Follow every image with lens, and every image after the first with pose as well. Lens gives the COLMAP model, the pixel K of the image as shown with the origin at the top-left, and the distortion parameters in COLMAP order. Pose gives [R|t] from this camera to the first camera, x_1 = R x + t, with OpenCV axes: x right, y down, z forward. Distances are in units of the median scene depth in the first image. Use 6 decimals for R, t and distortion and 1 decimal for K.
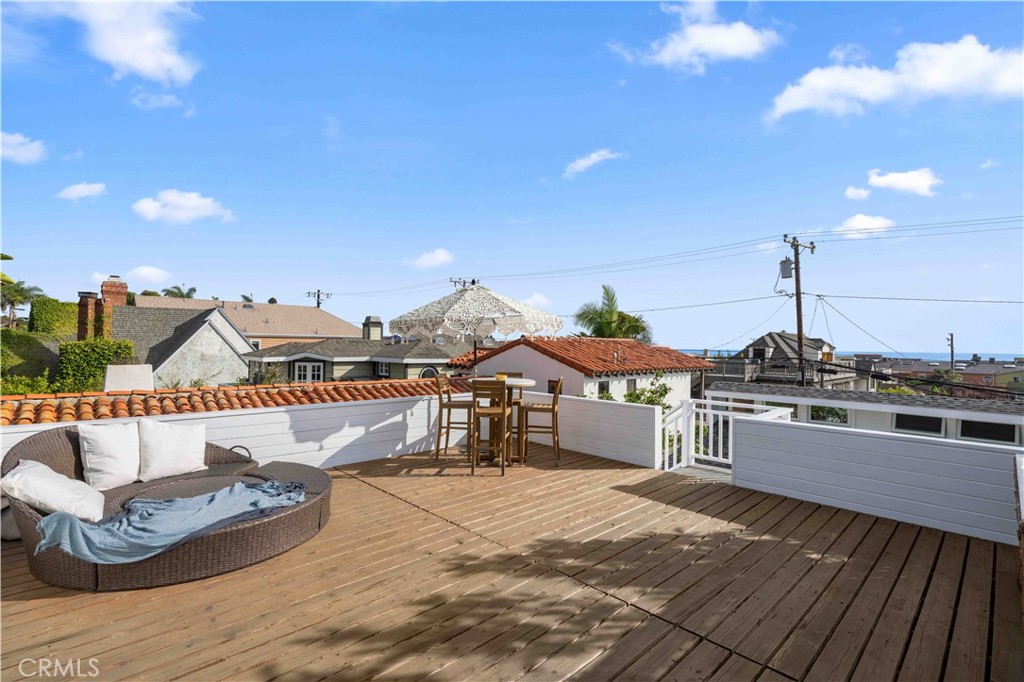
lens RADIAL K [[473.4, 0, 512.0], [0, 473.4, 341.0], [0, 0, 1]] dist [-0.001117, 0.000162]
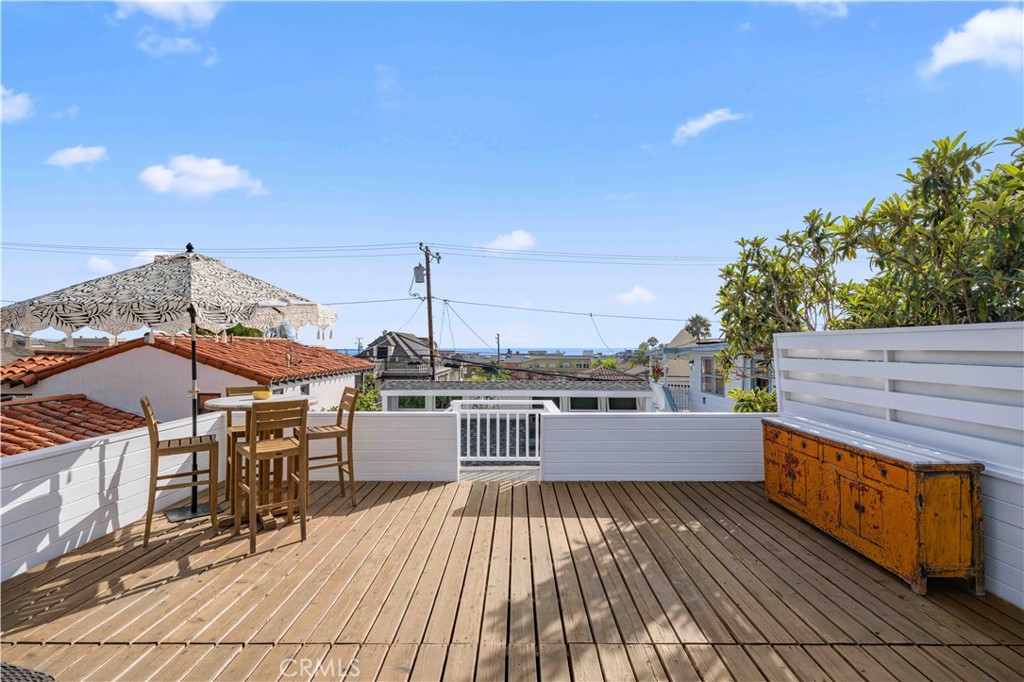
lens RADIAL K [[478.4, 0, 512.0], [0, 478.4, 341.0], [0, 0, 1]] dist [0.002382, -0.000590]
pose [[0.699730, -0.004950, 0.714390, -0.232036], [0.003470, 0.999988, 0.003529, -0.001454], [-0.714399, 0.000010, 0.699739, 0.237634]]
